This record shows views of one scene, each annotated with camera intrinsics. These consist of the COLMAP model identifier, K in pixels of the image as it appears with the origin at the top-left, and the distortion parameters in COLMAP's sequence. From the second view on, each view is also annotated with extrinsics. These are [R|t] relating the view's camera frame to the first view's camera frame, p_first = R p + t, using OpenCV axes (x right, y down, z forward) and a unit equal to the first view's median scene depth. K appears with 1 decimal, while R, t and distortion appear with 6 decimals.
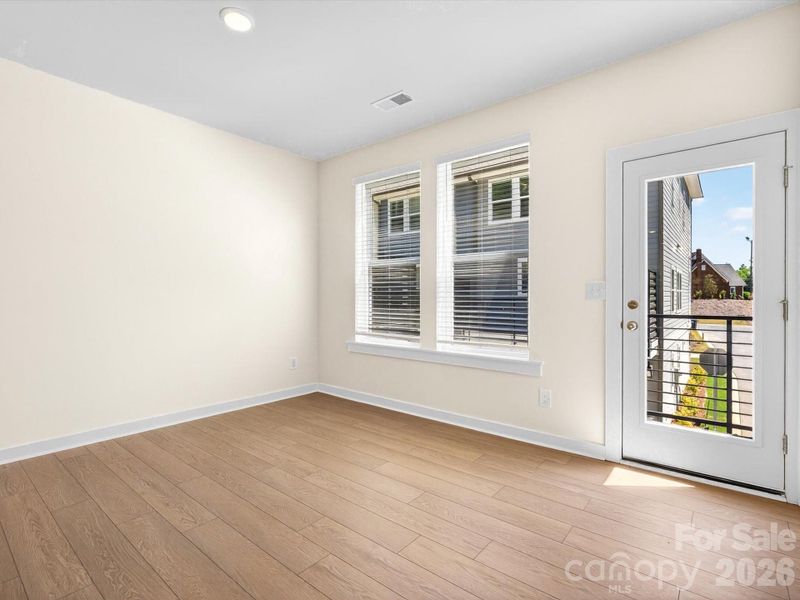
lens RADIAL K [[395.9, 0, 400.1], [0, 395.9, 301.7], [0, 0, 1]] dist [-0.004482, -0.000630]
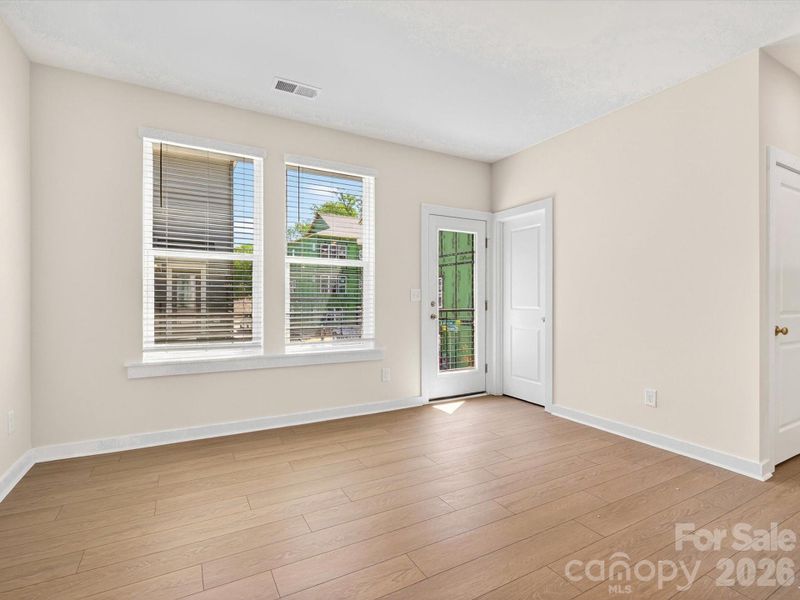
lens RADIAL K [[389.9, 0, 402.6], [0, 389.9, 302.6], [0, 0, 1]] dist [-0.003073, -0.000412]
pose [[0.368524, -0.001960, 0.929616, -0.766403], [0.012284, 0.999921, -0.002762, 0.004073], [-0.929537, 0.012437, 0.368519, 0.427316]]
